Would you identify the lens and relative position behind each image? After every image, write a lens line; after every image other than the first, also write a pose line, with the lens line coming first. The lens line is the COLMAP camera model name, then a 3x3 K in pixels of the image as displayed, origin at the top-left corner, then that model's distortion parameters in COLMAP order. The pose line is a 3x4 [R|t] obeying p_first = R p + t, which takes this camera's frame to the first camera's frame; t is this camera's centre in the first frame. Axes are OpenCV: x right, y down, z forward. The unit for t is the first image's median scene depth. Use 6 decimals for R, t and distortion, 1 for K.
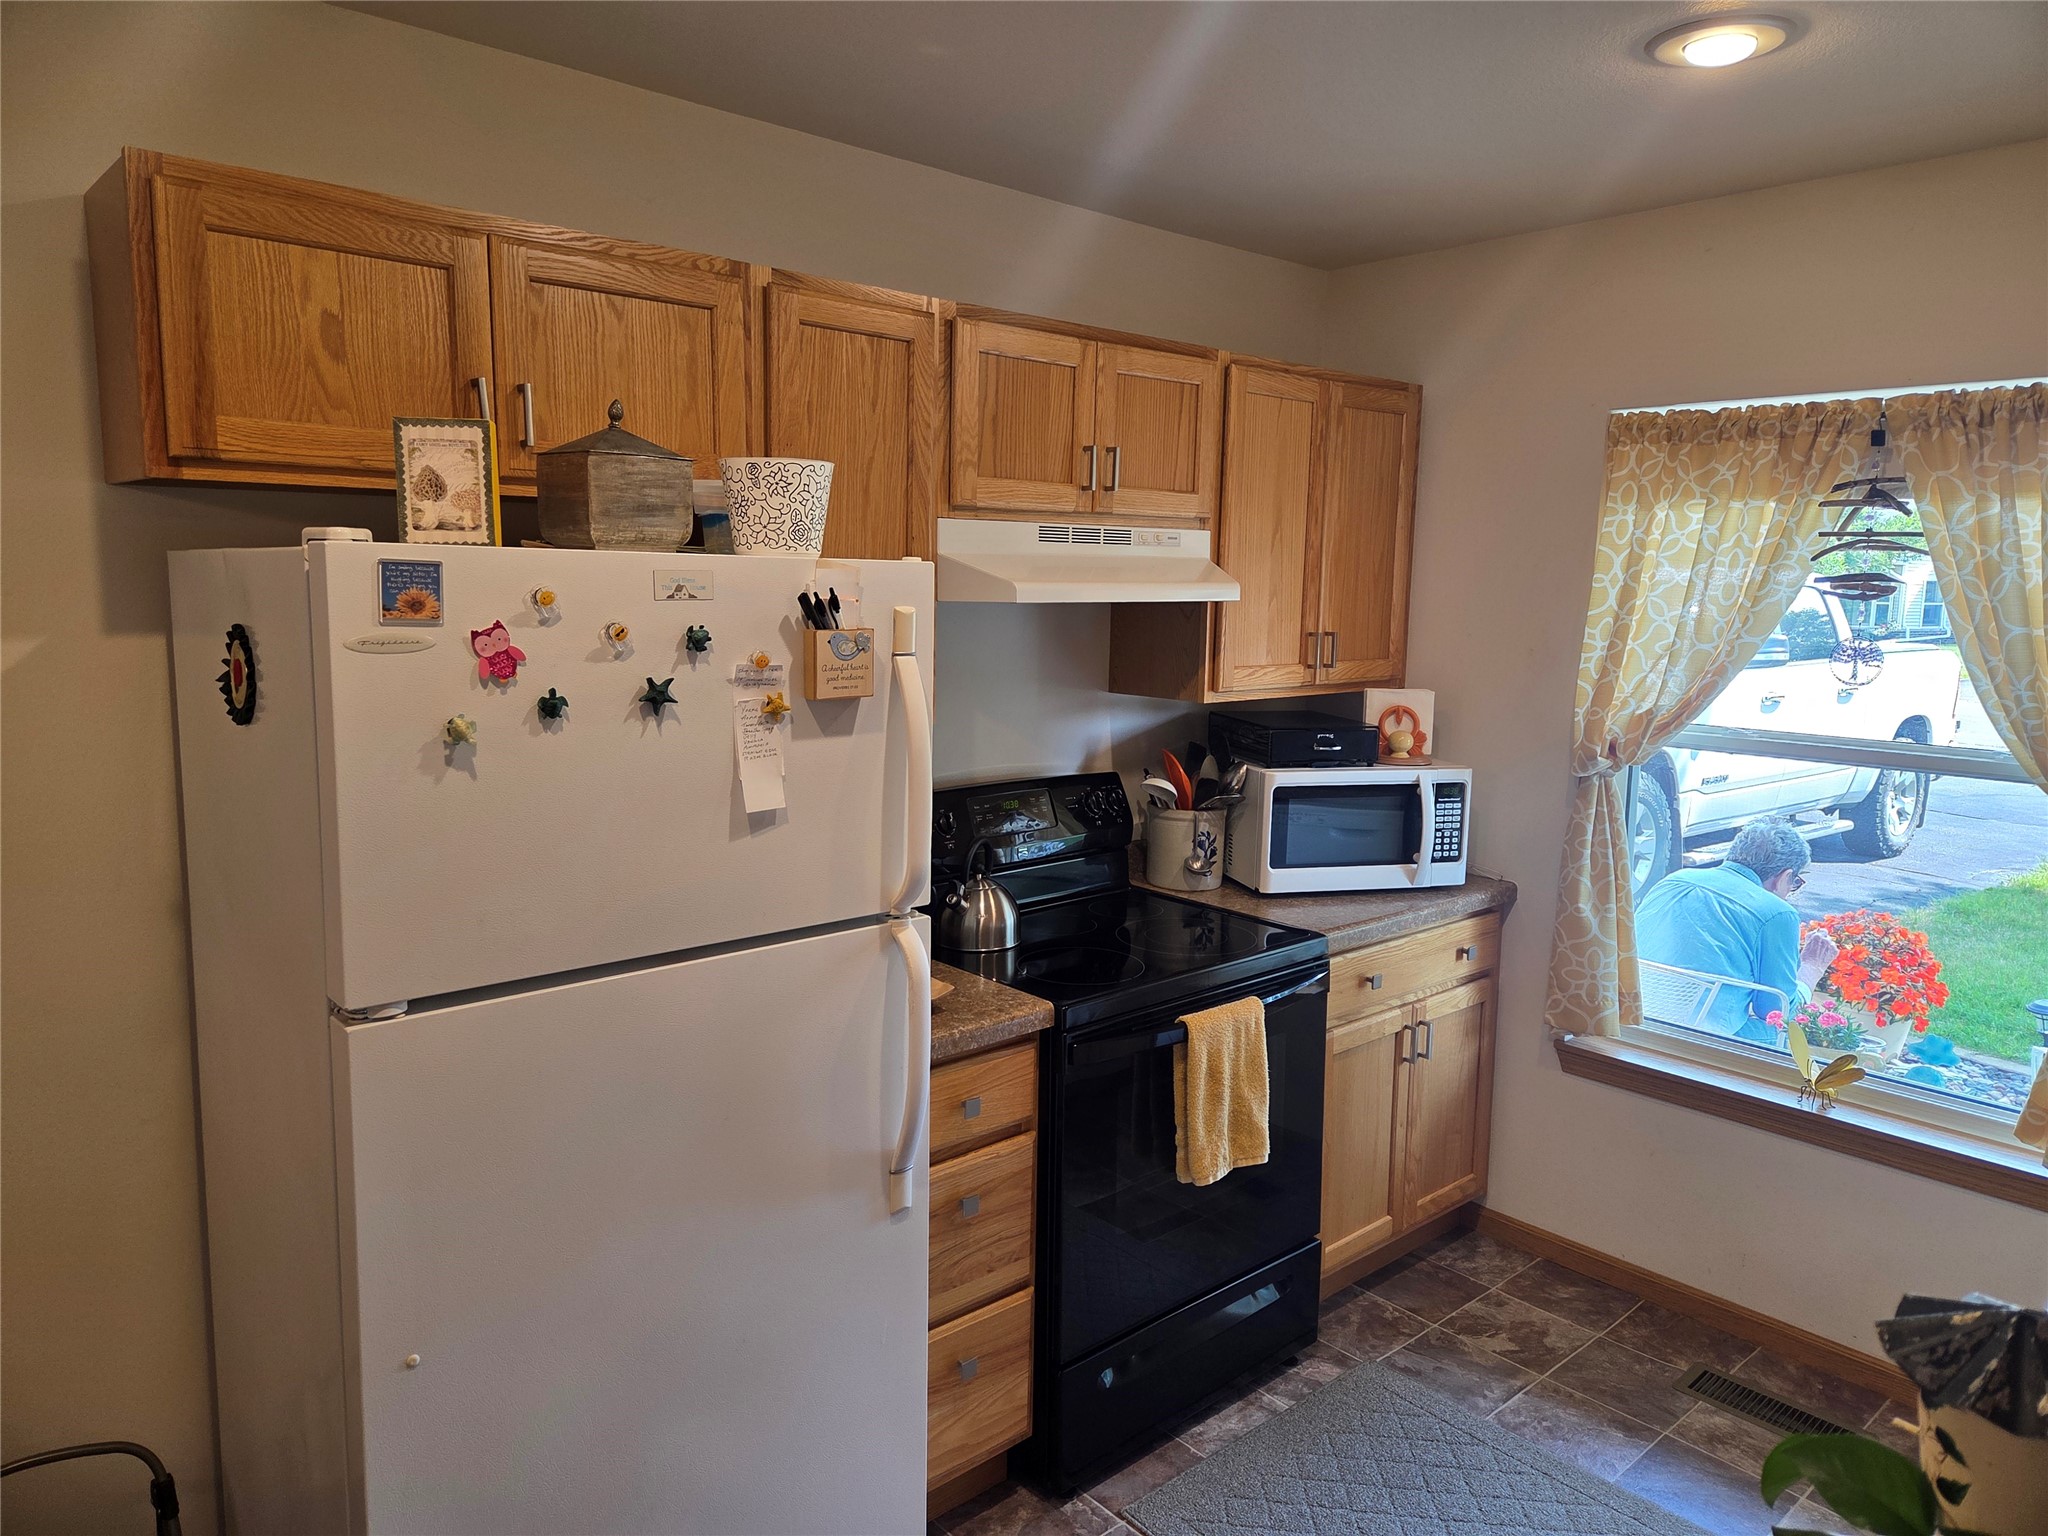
lens RADIAL K [[1364.1, 0, 1006.0], [0, 1364.1, 750.8], [0, 0, 1]] dist [0.090261, -0.076774]
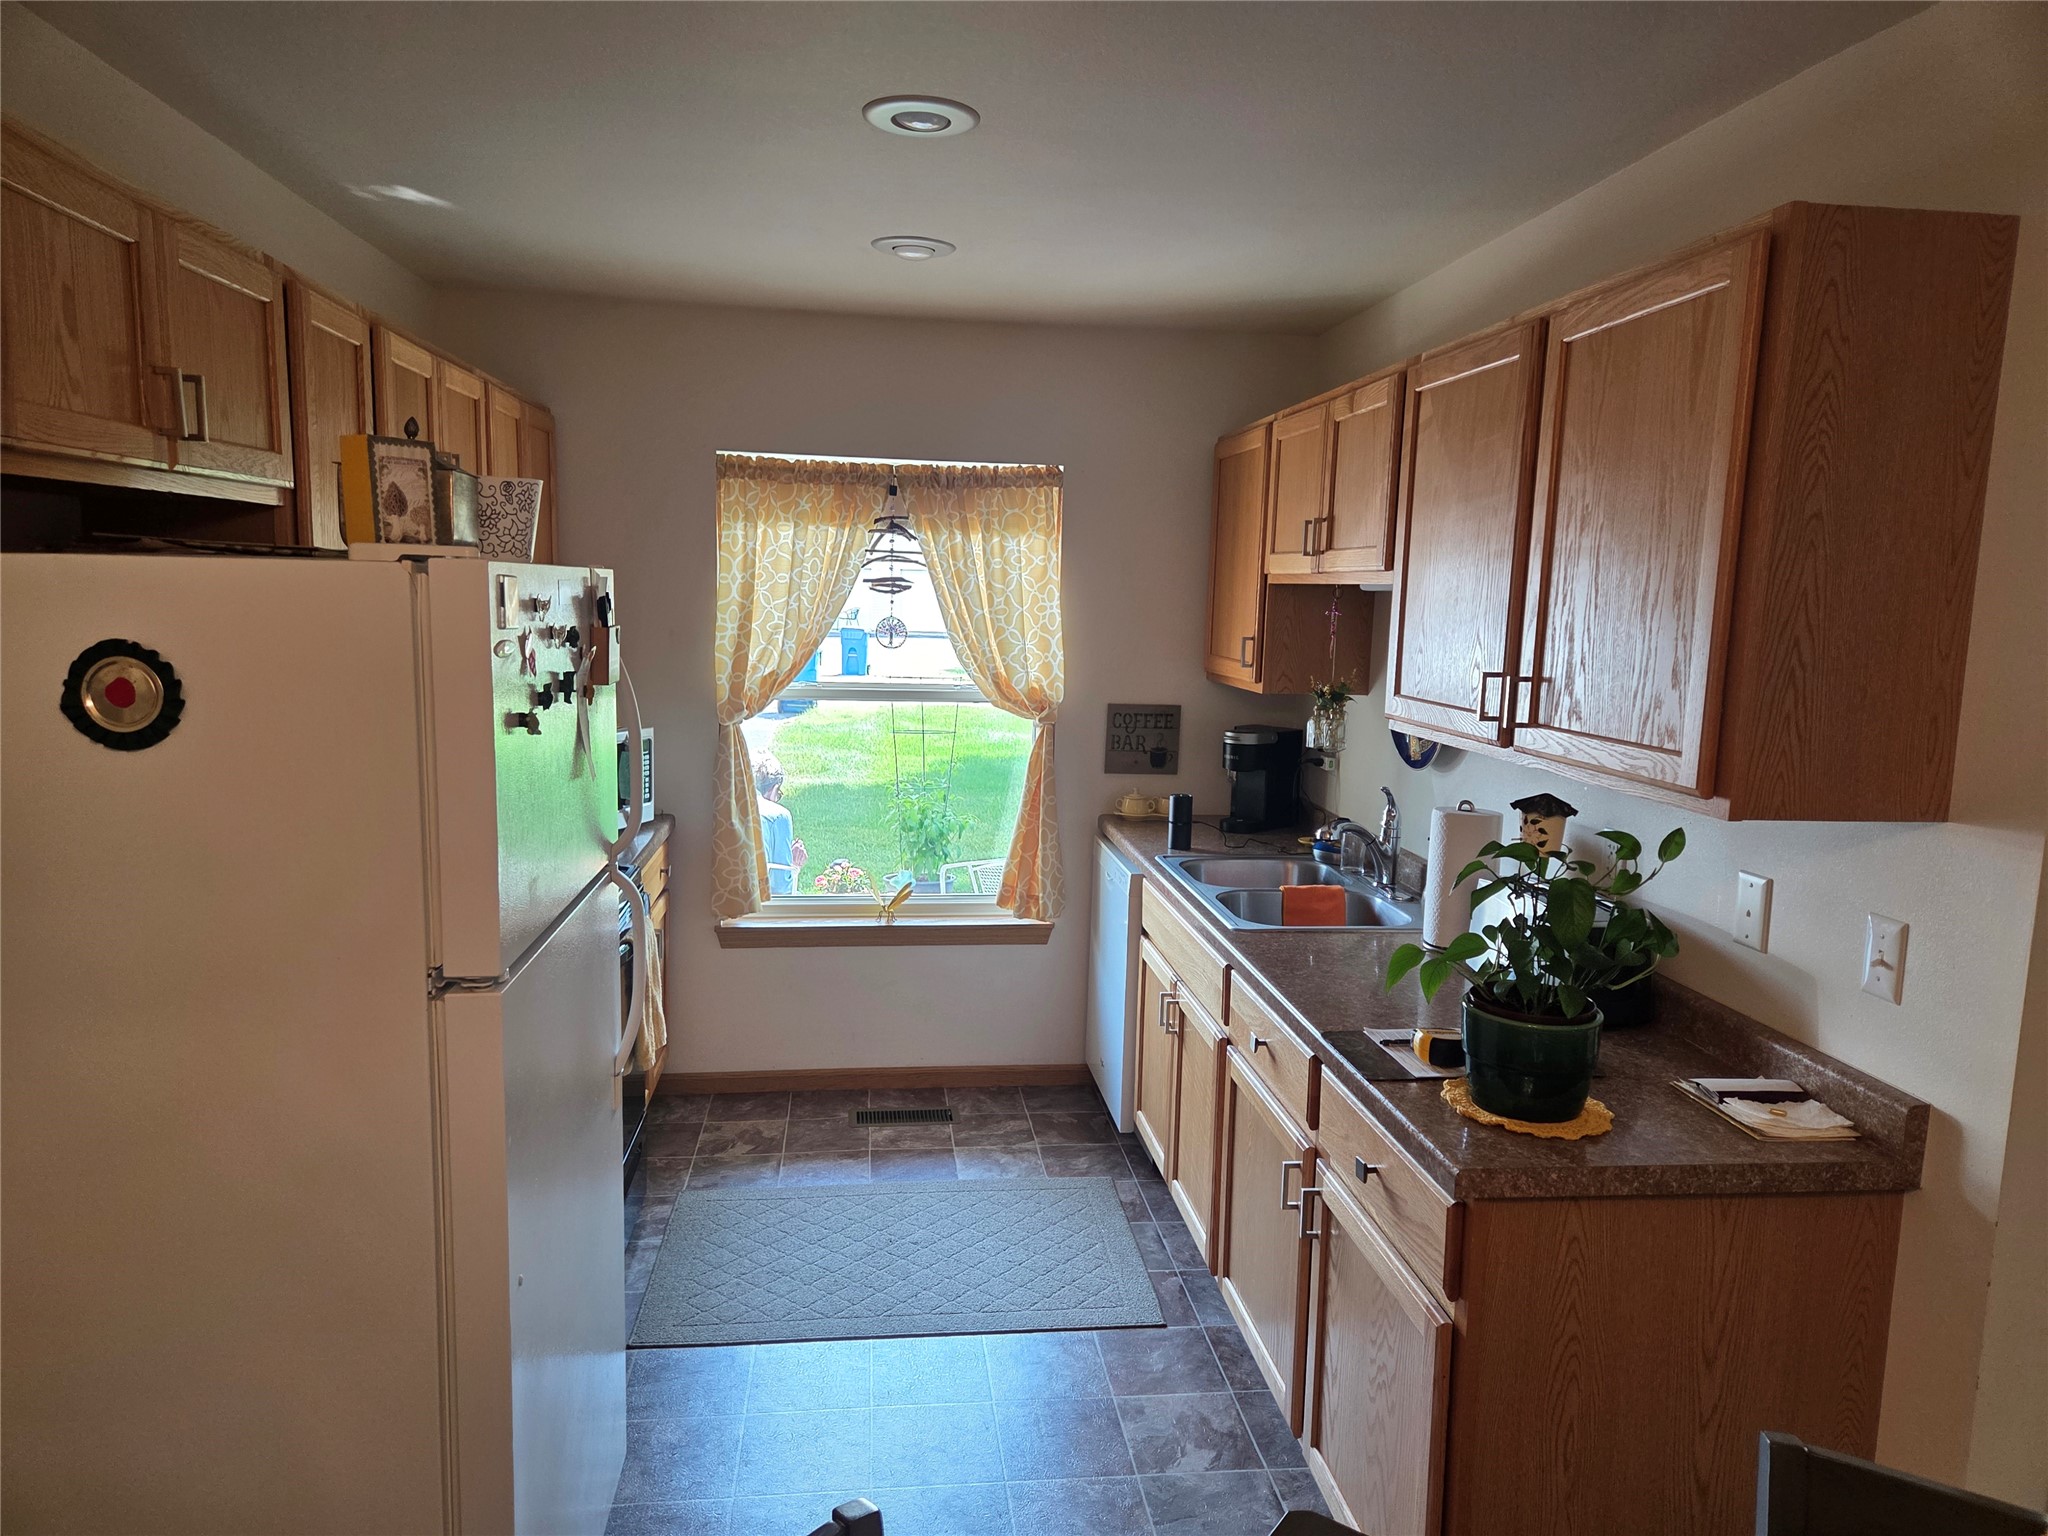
lens RADIAL K [[1364.1, 0, 1018.9], [0, 1364.1, 771.3], [0, 0, 1]] dist [0.090261, -0.076774]
pose [[0.573379, -0.113856, 0.811340, -0.520154], [0.090921, 0.993023, 0.075097, -0.011081], [-0.814229, 0.030709, 0.579731, -0.000234]]
